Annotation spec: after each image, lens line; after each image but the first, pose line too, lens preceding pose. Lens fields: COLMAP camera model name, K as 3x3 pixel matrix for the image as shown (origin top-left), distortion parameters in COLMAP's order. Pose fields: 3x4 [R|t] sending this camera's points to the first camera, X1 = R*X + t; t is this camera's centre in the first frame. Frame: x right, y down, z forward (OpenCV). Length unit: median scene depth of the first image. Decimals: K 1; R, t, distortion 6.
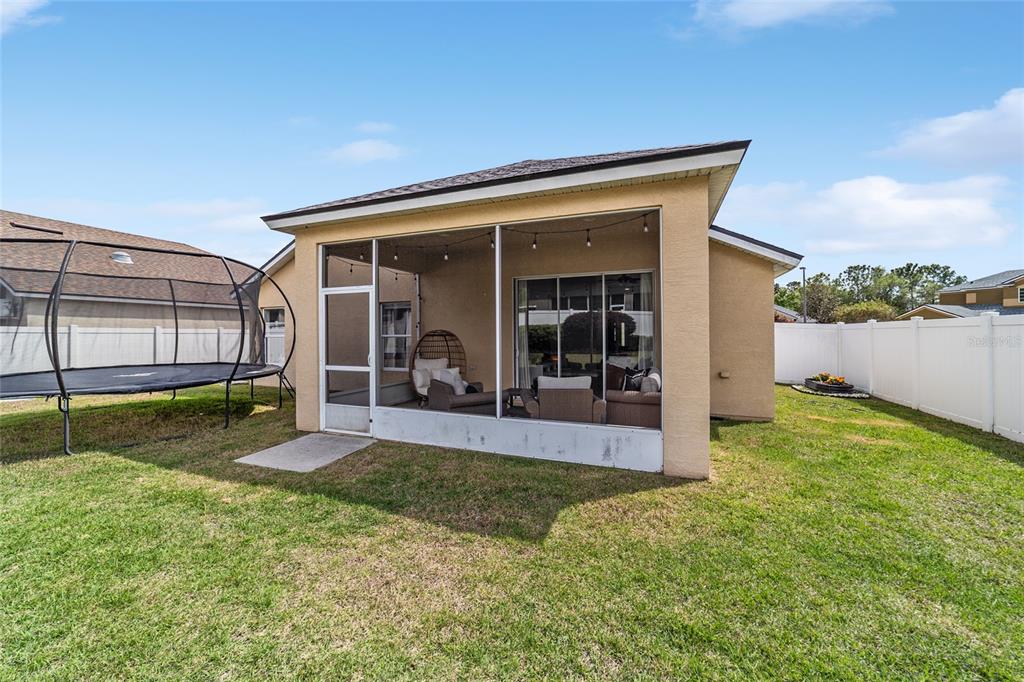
lens RADIAL K [[393.5, 0, 504.4], [0, 393.5, 328.6], [0, 0, 1]] dist [-0.008123, 0.004000]
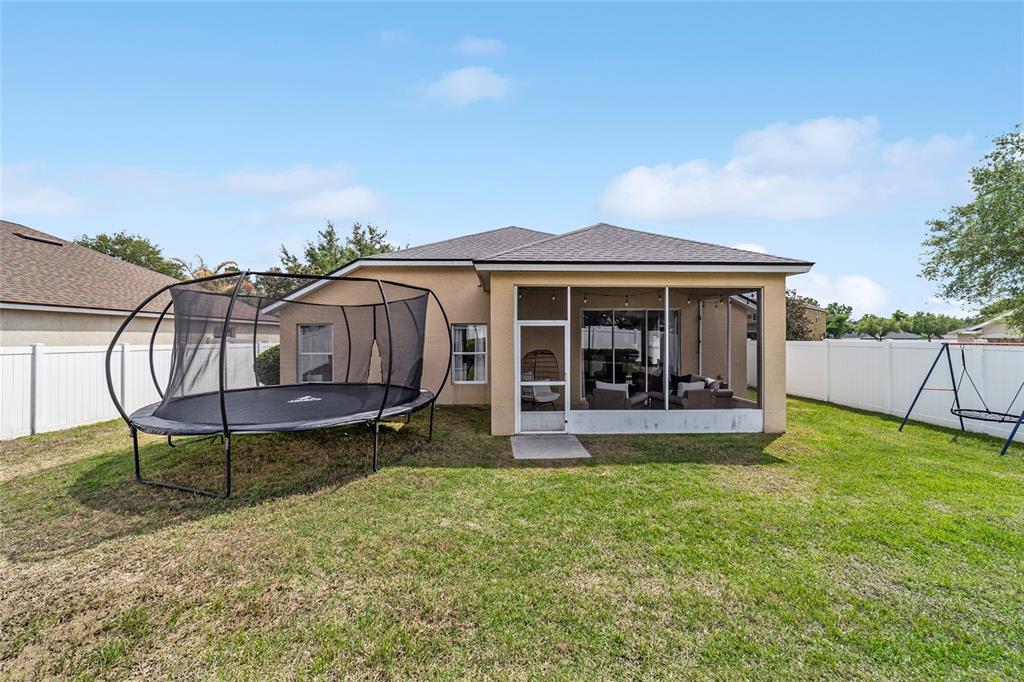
lens RADIAL K [[393.5, 0, 505.9], [0, 393.5, 335.0], [0, 0, 1]] dist [-0.008123, 0.004000]
pose [[0.915182, 0.005706, 0.403001, -1.009716], [-0.006535, 0.999978, 0.000682, -0.056659], [-0.402988, -0.003258, 0.915199, -0.135087]]
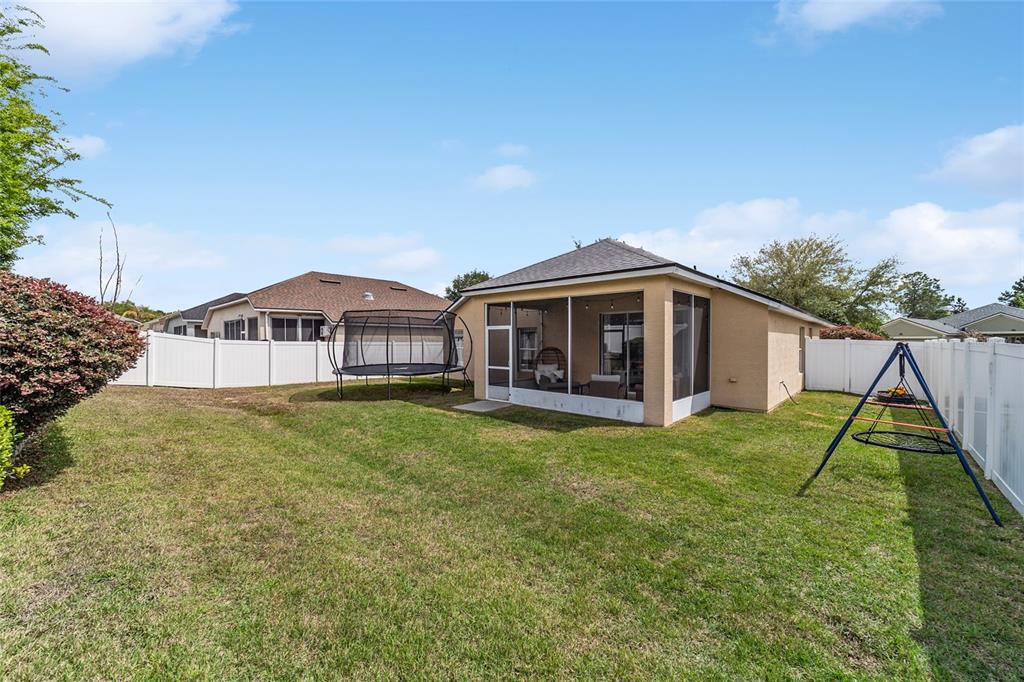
lens RADIAL K [[393.5, 0, 509.1], [0, 393.5, 341.6], [0, 0, 1]] dist [-0.008123, 0.004000]
pose [[0.934361, 0.005695, -0.356282, 0.332075], [-0.000335, 0.999886, 0.015104, -0.056009], [0.356328, -0.013993, 0.934256, -0.779895]]
